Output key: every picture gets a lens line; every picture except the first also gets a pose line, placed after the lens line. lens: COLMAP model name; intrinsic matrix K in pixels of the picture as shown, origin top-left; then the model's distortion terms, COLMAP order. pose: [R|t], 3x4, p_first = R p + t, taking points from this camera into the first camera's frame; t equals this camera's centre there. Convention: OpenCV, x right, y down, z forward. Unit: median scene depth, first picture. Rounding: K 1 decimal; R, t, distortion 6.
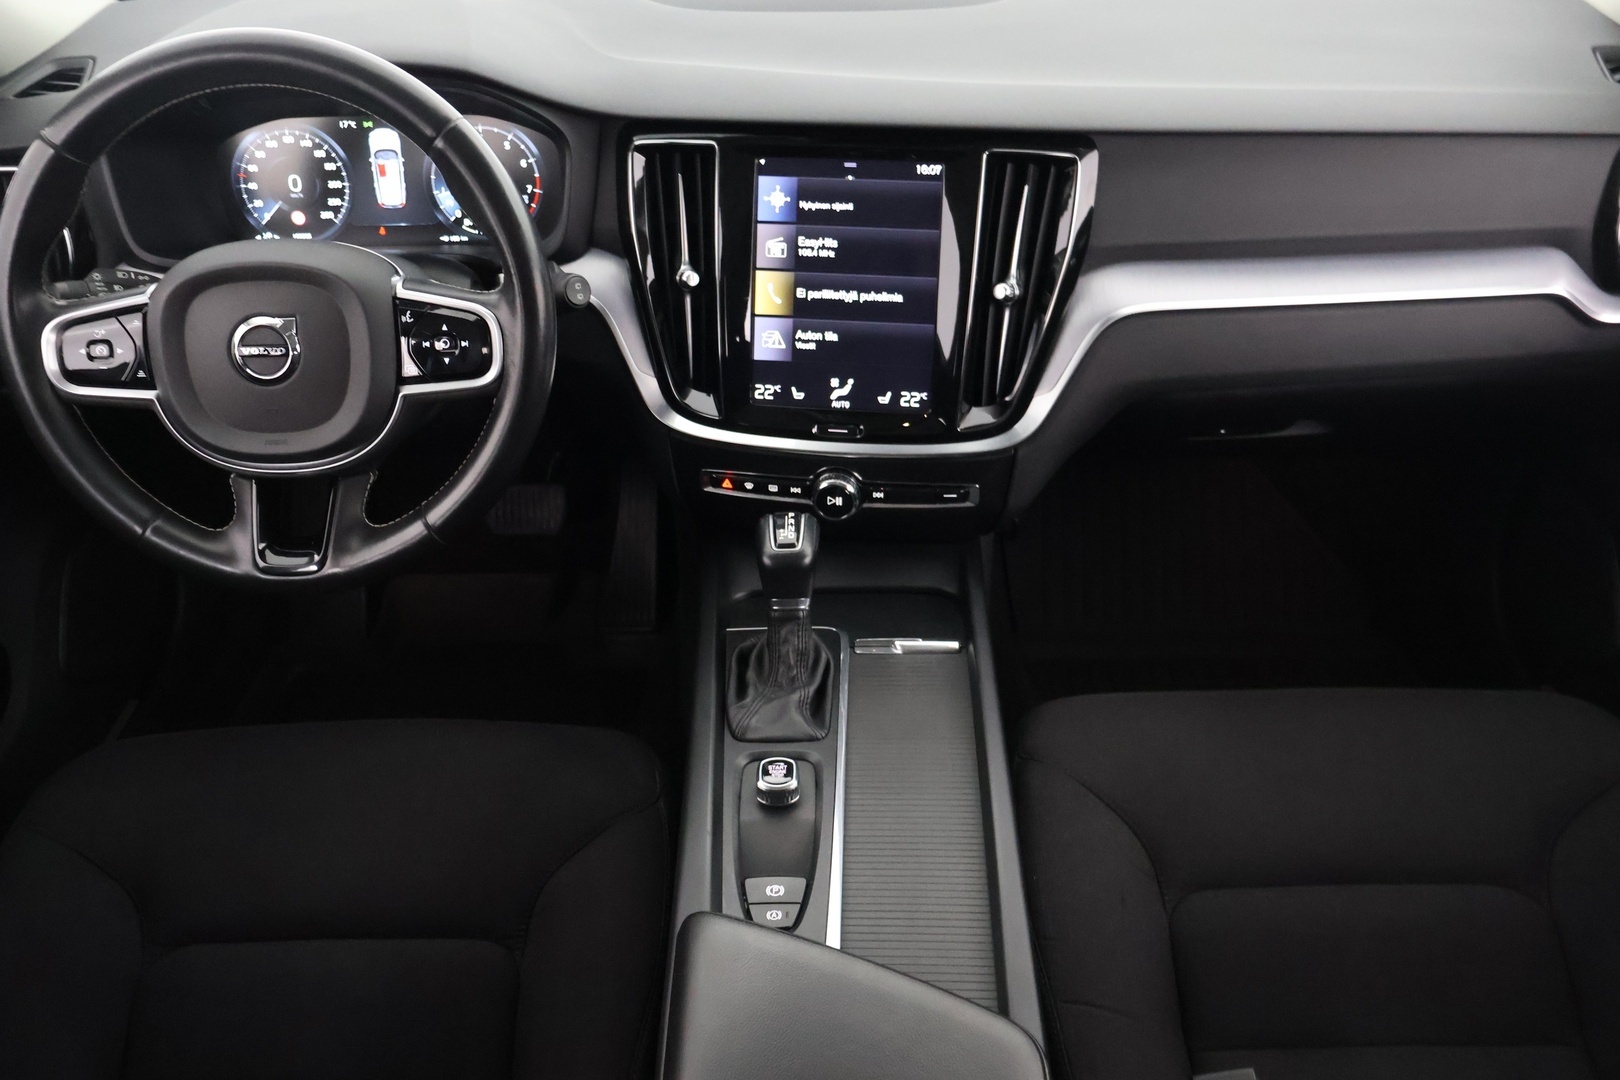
lens RADIAL K [[1408.1, 0, 820.8], [0, 1408.1, 534.7], [0, 0, 1]] dist [0.005320, 0.024388]
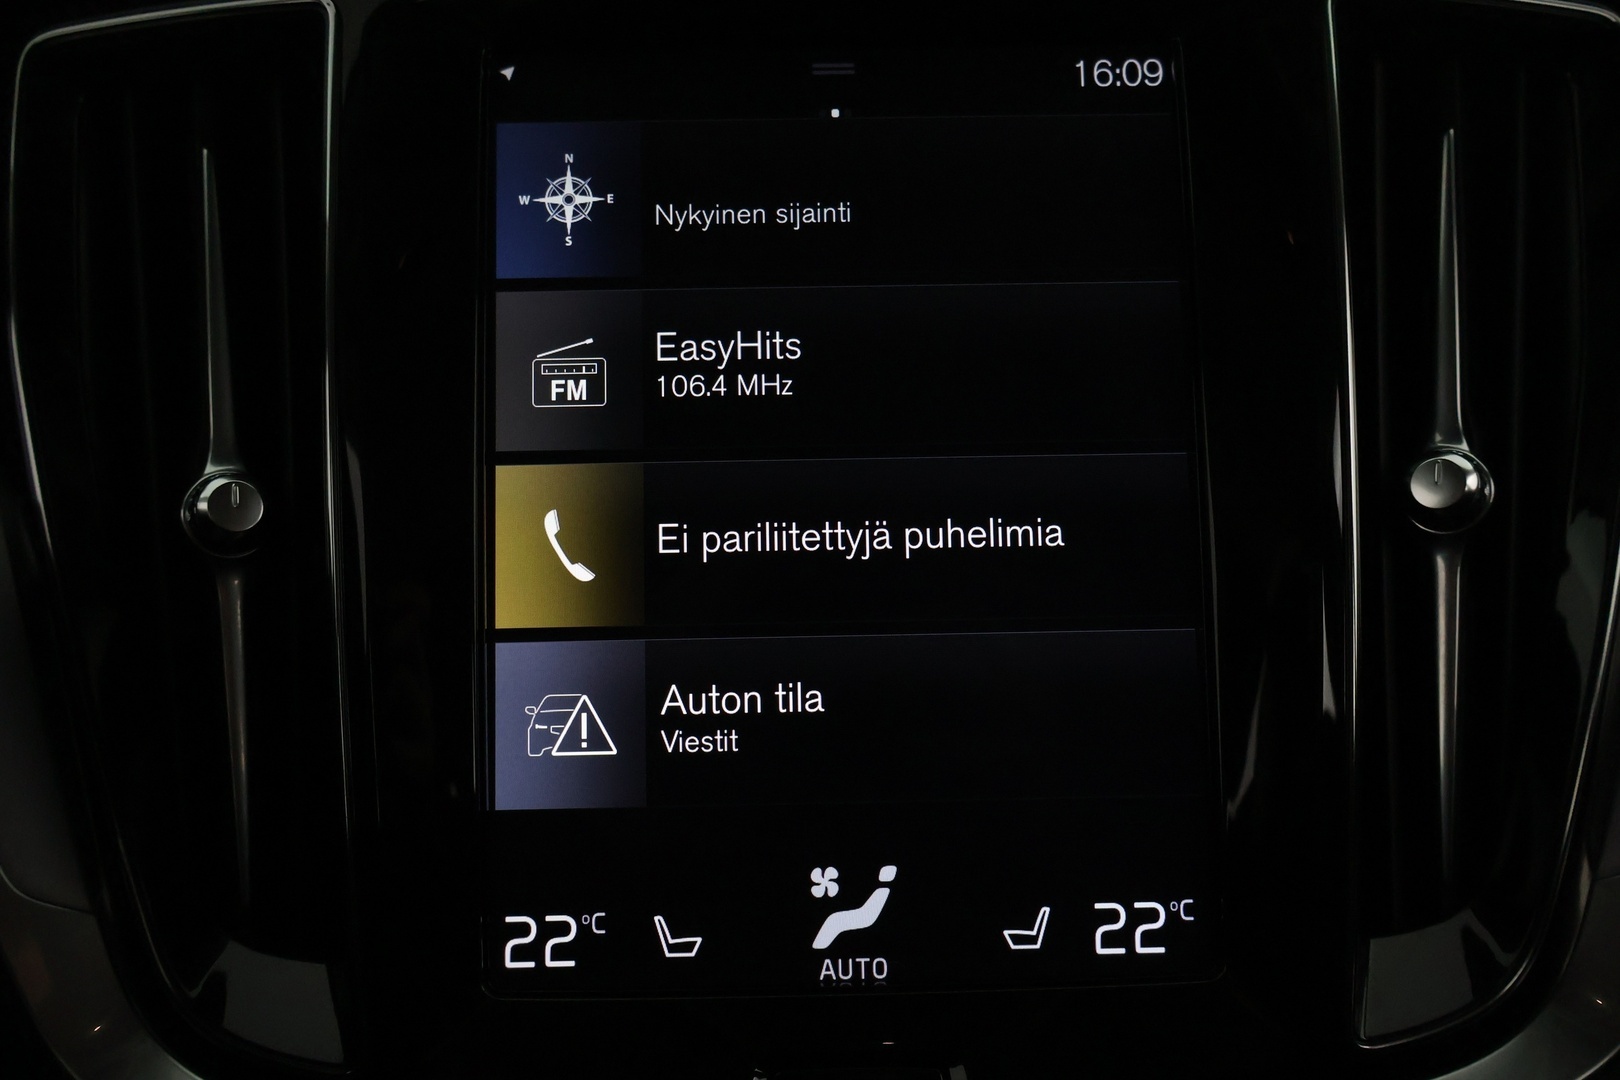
lens RADIAL K [[1408.1, 0, 752.5], [0, 1408.1, 551.3], [0, 0, 1]] dist [0.005320, 0.024388]
pose [[0.990891, -0.040824, 0.128326, -0.032832], [0.079532, 0.946404, -0.313041, -0.087771], [-0.108669, 0.320395, 0.941030, 0.759851]]
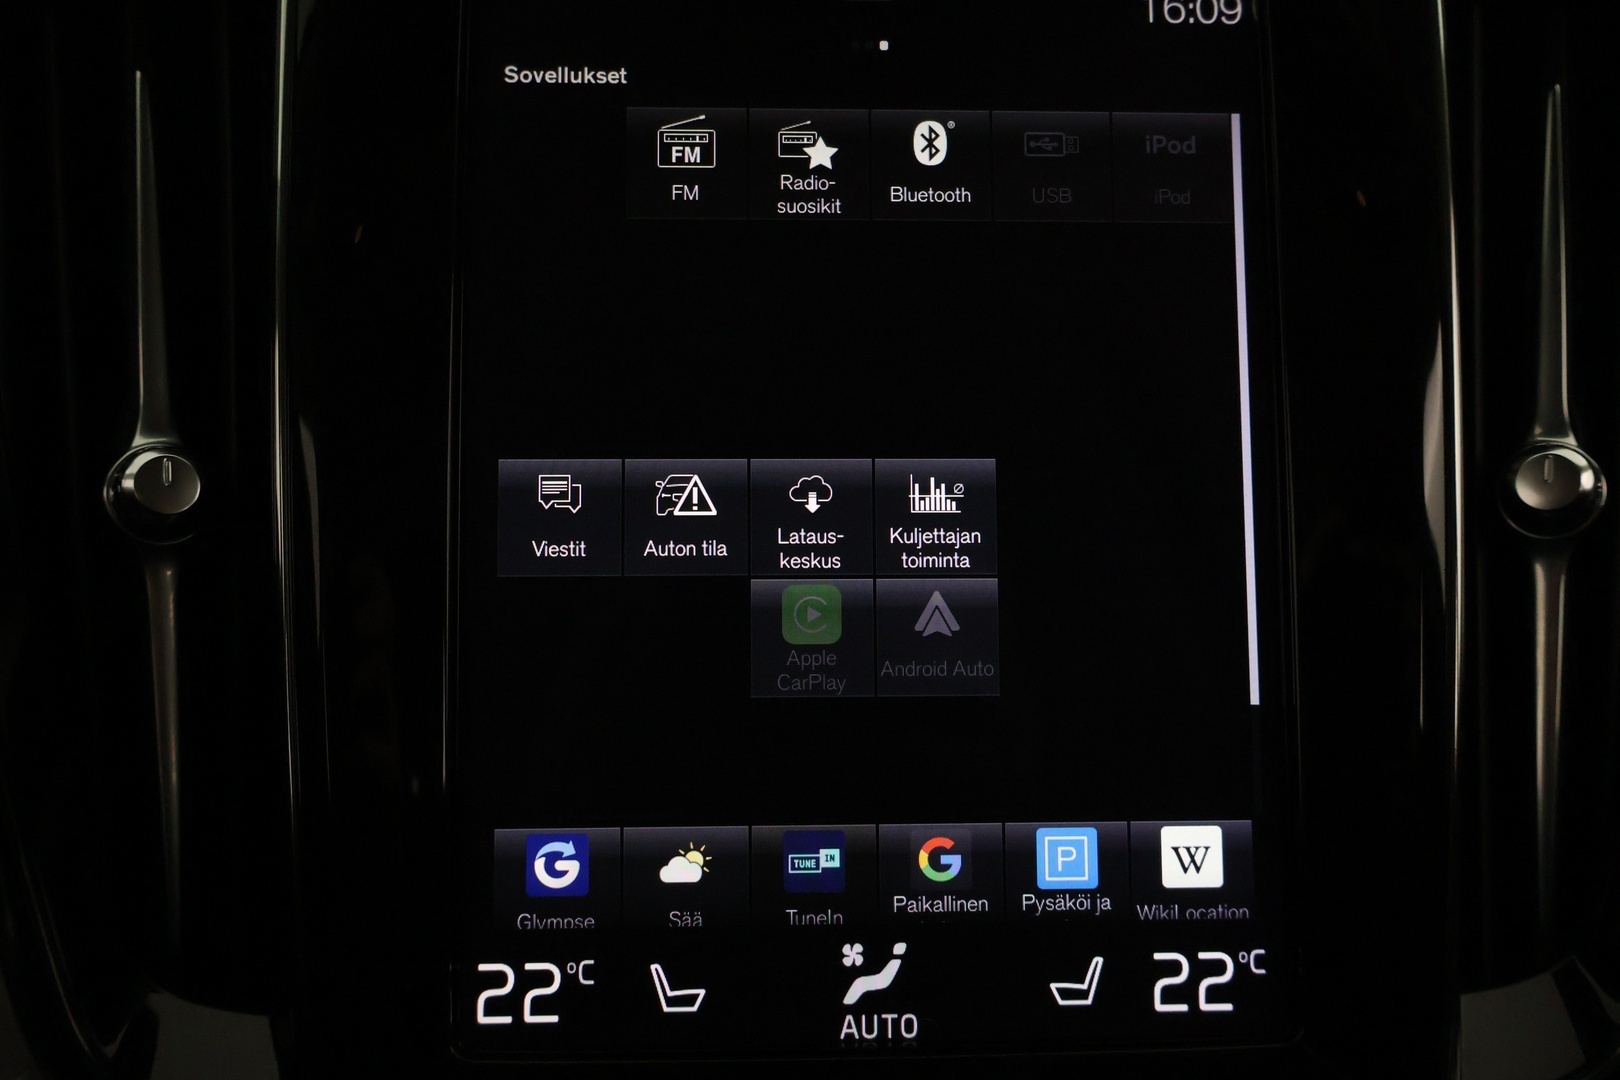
lens RADIAL K [[1408.1, 0, 751.8], [0, 1408.1, 559.0], [0, 0, 1]] dist [0.005320, 0.024388]
pose [[0.986571, -0.026907, 0.161101, -0.038706], [0.075095, 0.950630, -0.301103, -0.099178], [-0.145045, 0.309157, 0.939885, 0.792618]]
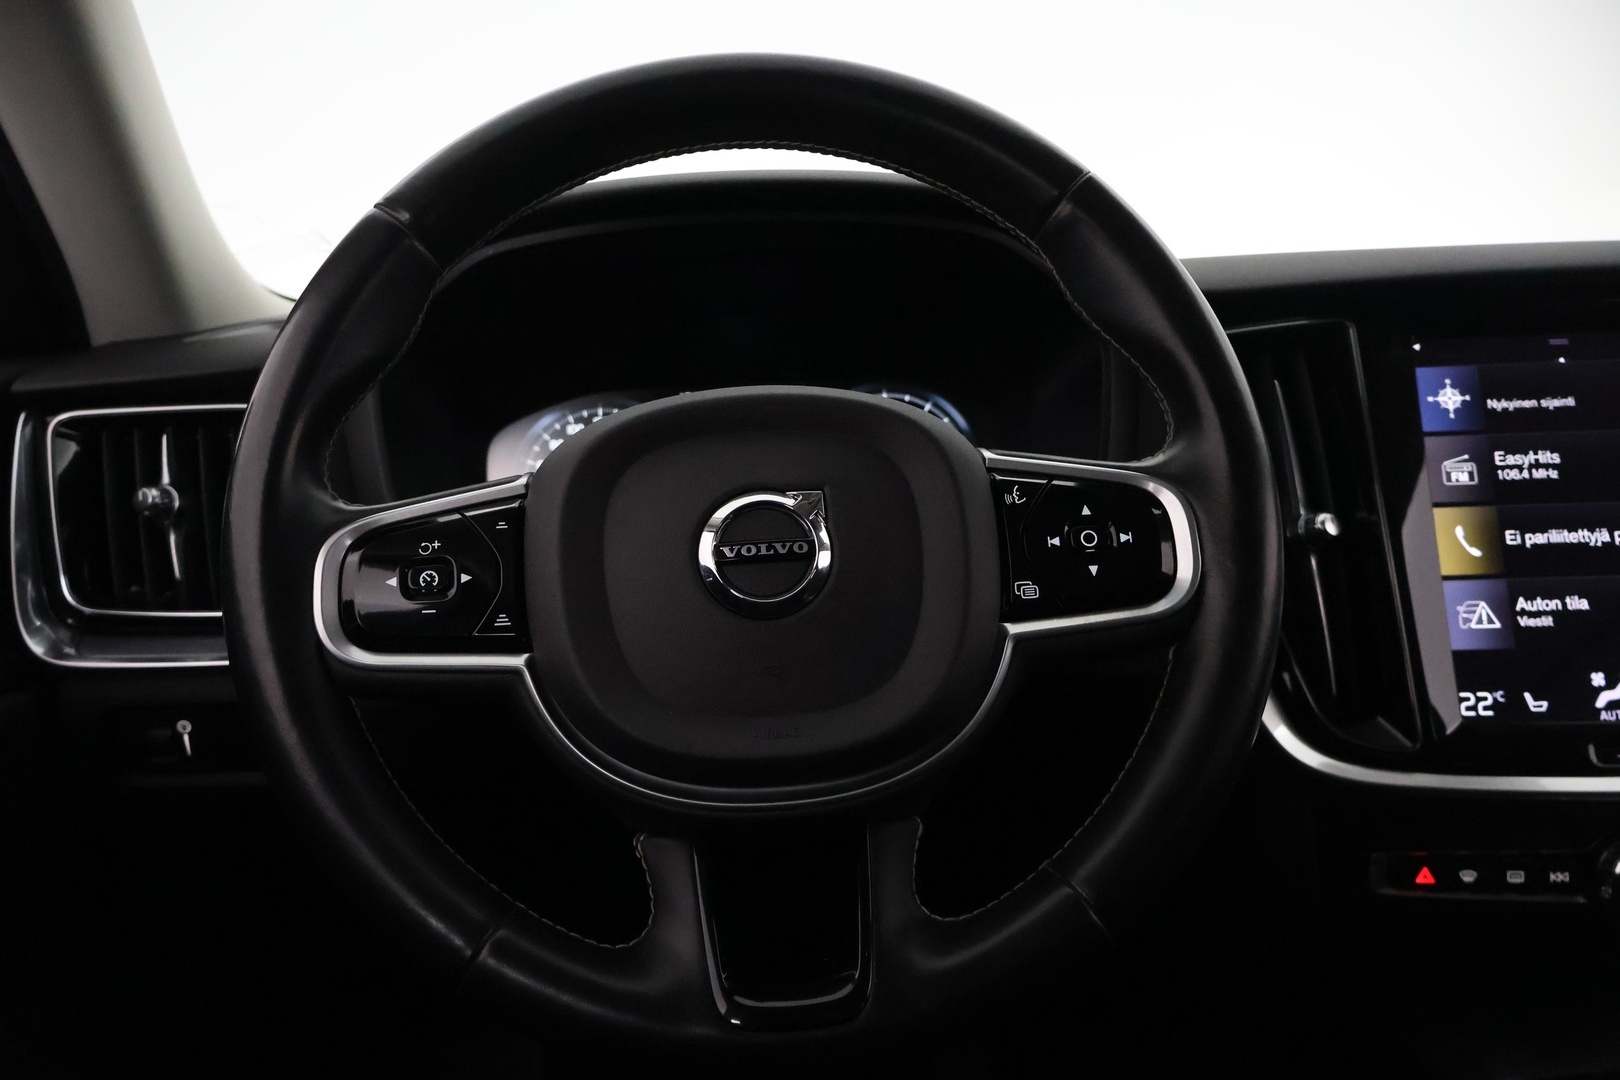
lens RADIAL K [[1408.1, 0, 819.7], [0, 1408.1, 540.3], [0, 0, 1]] dist [0.005320, 0.024388]
pose [[0.996736, -0.036845, 0.071834, -0.359309], [0.065311, 0.891037, -0.449208, 0.085271], [-0.047455, 0.452434, 0.890535, 0.472163]]
